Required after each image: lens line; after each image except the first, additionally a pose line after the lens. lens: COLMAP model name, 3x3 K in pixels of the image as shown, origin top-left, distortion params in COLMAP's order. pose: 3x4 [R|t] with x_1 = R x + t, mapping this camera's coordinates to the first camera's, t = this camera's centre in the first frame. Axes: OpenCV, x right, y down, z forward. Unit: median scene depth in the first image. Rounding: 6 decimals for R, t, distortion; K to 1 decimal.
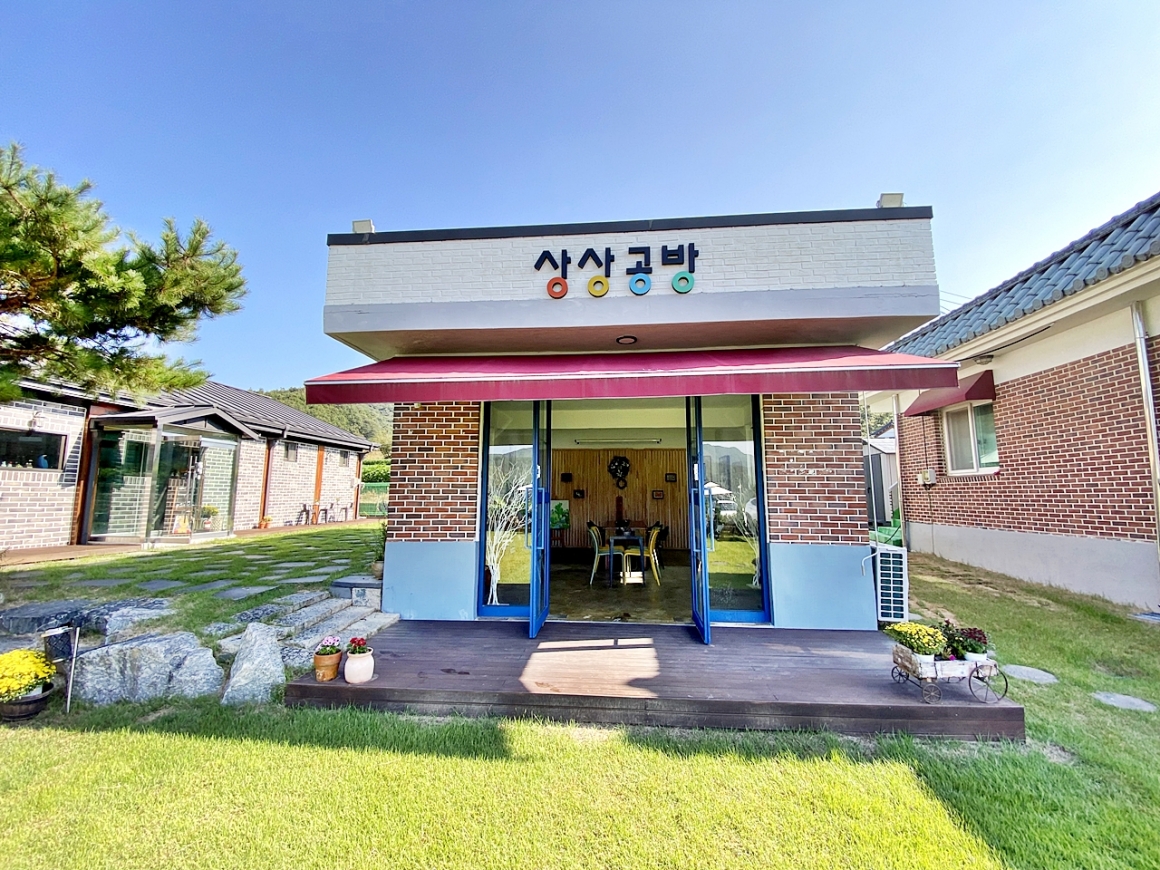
lens RADIAL K [[466.4, 0, 580.0], [0, 466.4, 435.0], [0, 0, 1]] dist [0.030792, -0.027648]
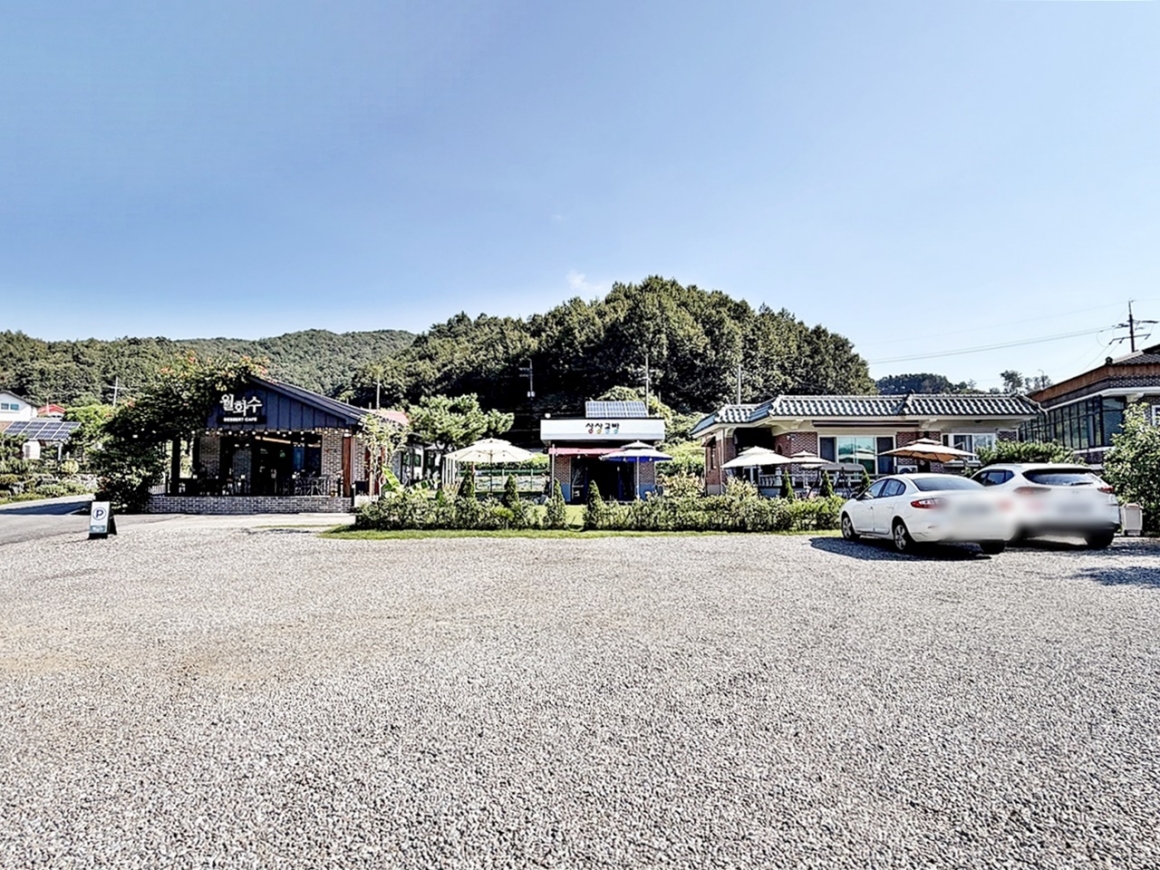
lens RADIAL K [[672.5, 0, 580.0], [0, 672.5, 435.0], [0, 0, 1]] dist [-0.010721, -0.000447]
pose [[0.997621, 0.004085, 0.068810, -0.639205], [-0.007409, 0.998814, 0.048132, -0.605484], [-0.068532, -0.048527, 0.996468, -5.947012]]
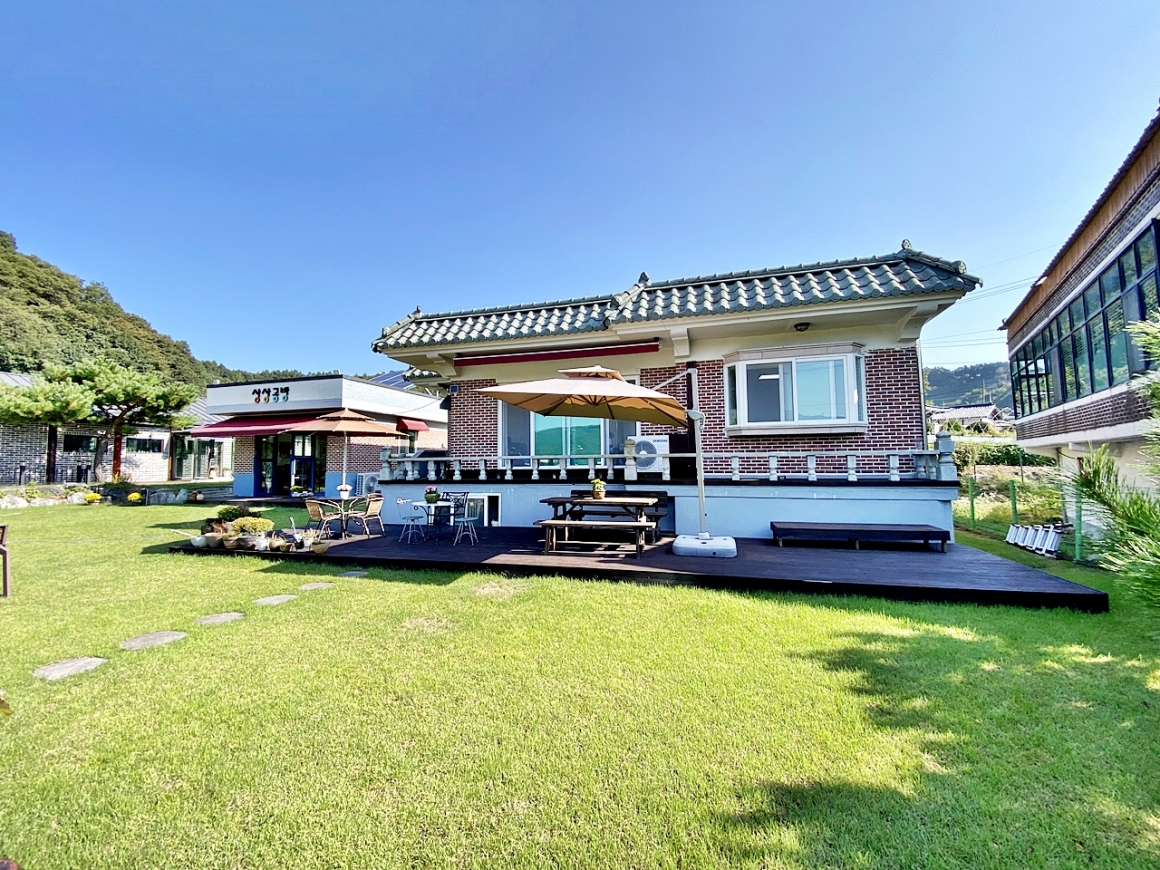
lens RADIAL K [[466.4, 0, 580.0], [0, 466.4, 435.0], [0, 0, 1]] dist [0.030792, -0.027648]
pose [[0.980589, -0.022828, -0.194741, 2.982588], [0.035088, 0.997597, 0.059741, -0.176029], [0.192909, -0.065415, 0.979034, -1.989860]]
